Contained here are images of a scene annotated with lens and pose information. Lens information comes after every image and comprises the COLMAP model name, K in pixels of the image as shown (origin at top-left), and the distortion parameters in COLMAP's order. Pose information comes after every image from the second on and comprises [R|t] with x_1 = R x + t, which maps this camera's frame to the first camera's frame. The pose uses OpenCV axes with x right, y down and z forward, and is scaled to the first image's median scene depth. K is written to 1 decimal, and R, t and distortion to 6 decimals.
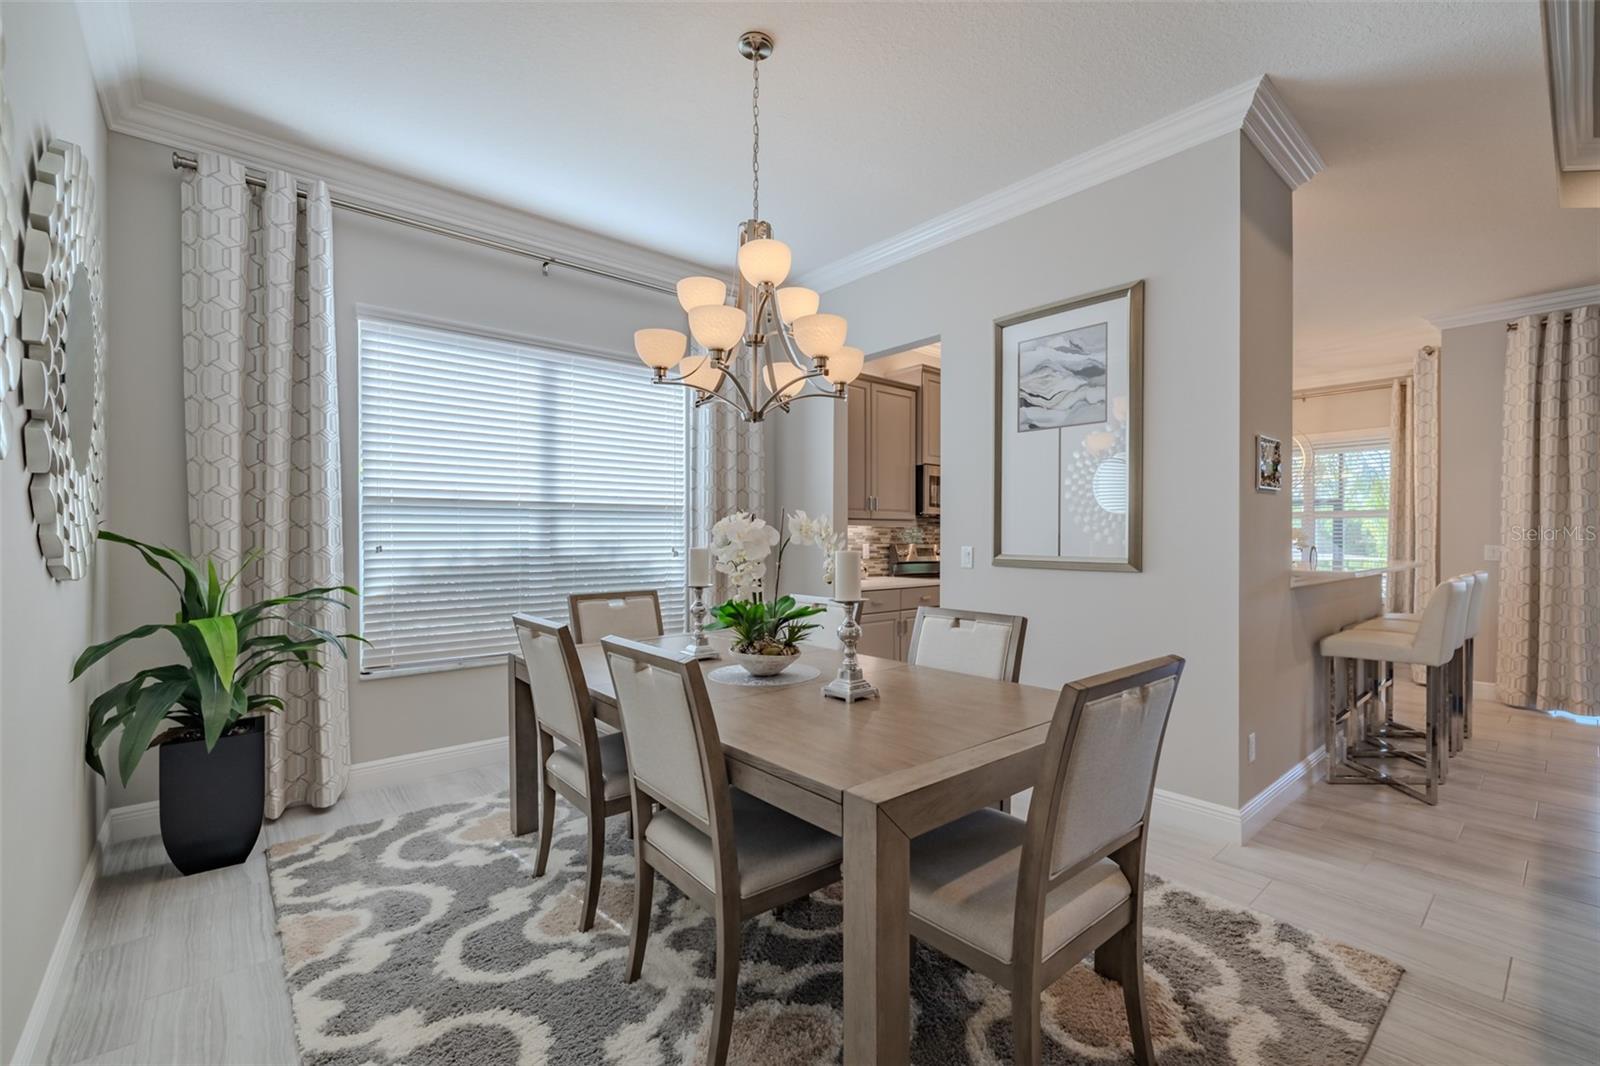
lens RADIAL K [[680.4, 0, 808.8], [0, 680.4, 547.0], [0, 0, 1]] dist [-0.000780, 0.000961]
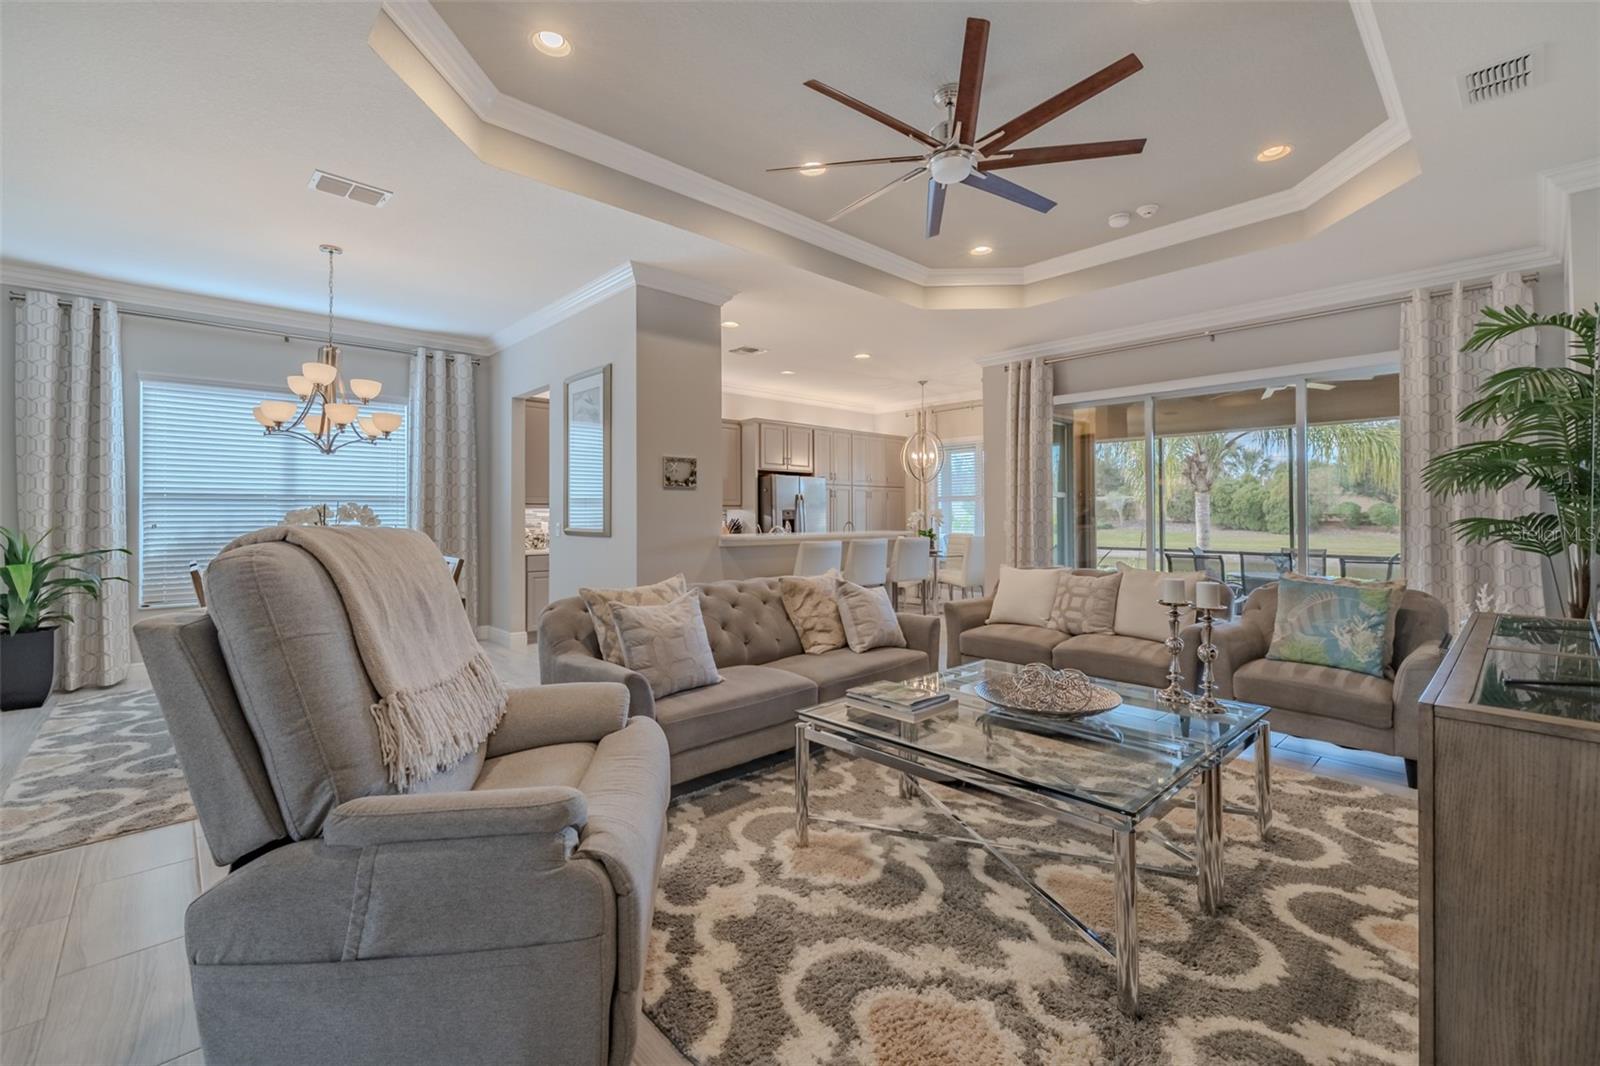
lens RADIAL K [[680.4, 0, 794.3], [0, 680.4, 521.9], [0, 0, 1]] dist [-0.000780, 0.000961]
pose [[0.999777, -0.000309, -0.021109, 0.979081], [0.000057, 0.999929, -0.011931, 0.012927], [0.021111, 0.011927, 0.999706, -0.601025]]
